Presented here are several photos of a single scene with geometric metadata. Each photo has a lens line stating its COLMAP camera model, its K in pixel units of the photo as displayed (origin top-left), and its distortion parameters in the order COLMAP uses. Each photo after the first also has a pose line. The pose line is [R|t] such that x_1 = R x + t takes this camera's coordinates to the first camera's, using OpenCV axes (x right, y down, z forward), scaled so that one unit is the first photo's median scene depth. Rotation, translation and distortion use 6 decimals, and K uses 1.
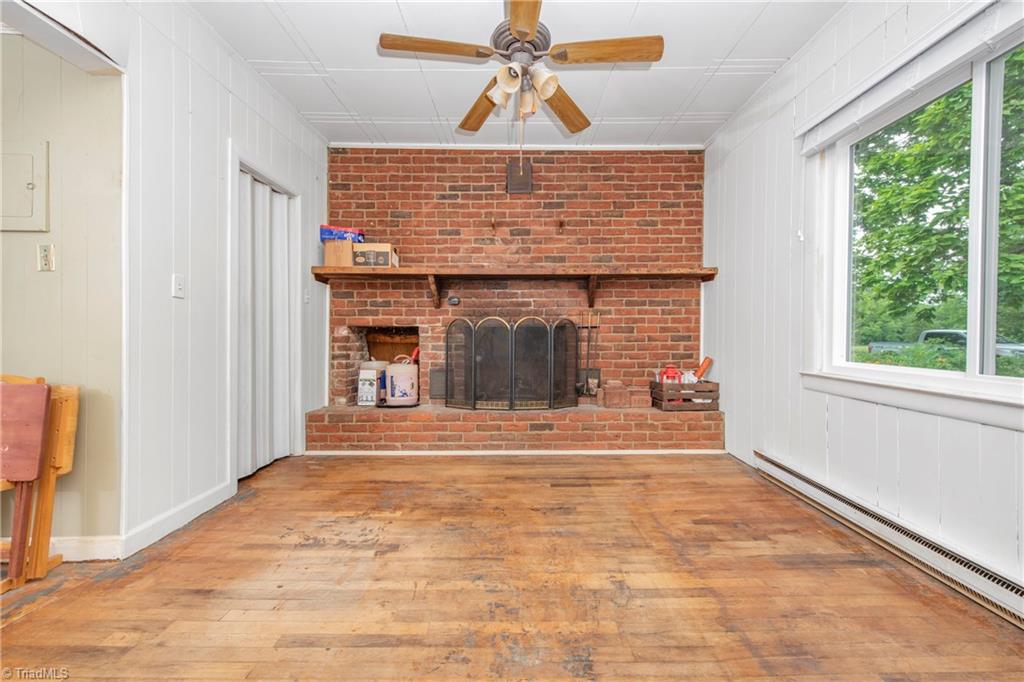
lens RADIAL K [[419.7, 0, 518.2], [0, 419.7, 331.6], [0, 0, 1]] dist [0.001657, -0.000790]
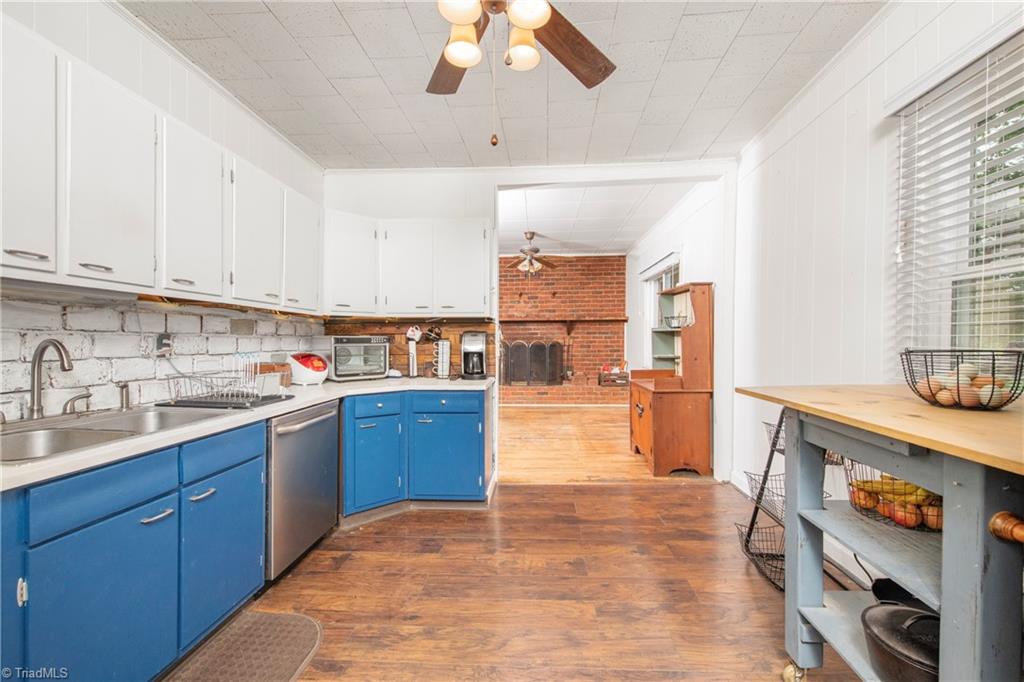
lens RADIAL K [[419.7, 0, 513.6], [0, 419.7, 336.2], [0, 0, 1]] dist [0.001657, -0.000790]
pose [[0.995543, -0.003346, -0.094244, 0.101774], [0.002517, 0.999957, -0.008909, -0.036022], [0.094270, 0.008632, 0.995509, -1.004322]]
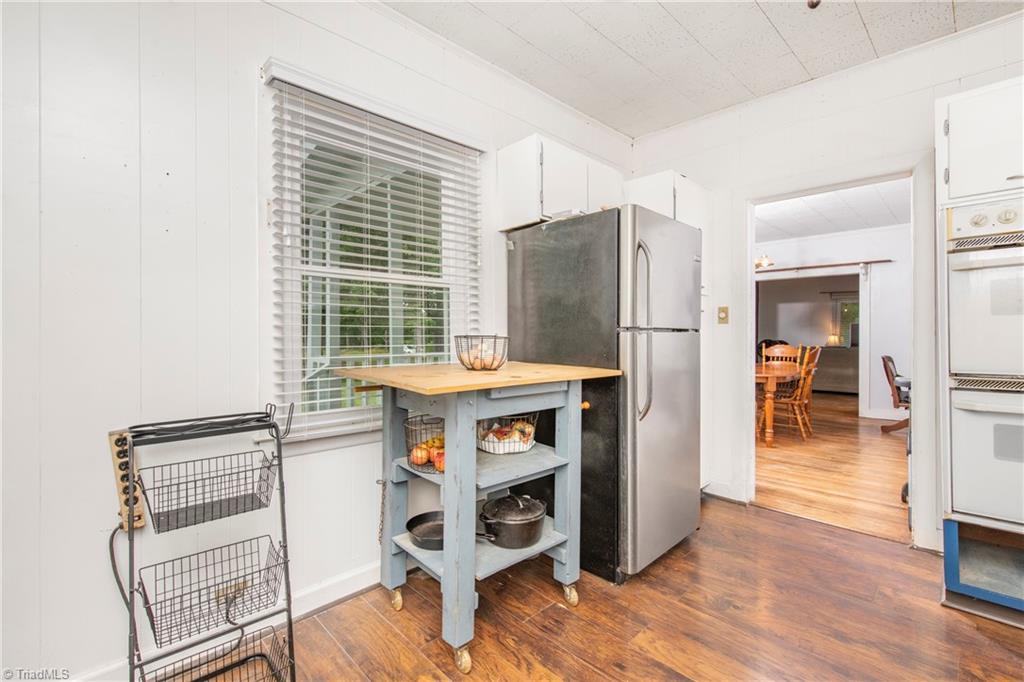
lens RADIAL K [[453.2, 0, 514.3], [0, 453.2, 337.6], [0, 0, 1]] dist [0.012973, -0.000570]
pose [[-0.682902, 0.000535, 0.730509, -0.589062], [0.006155, 0.999968, 0.005022, 0.015077], [-0.730484, 0.007926, -0.682884, 2.630871]]
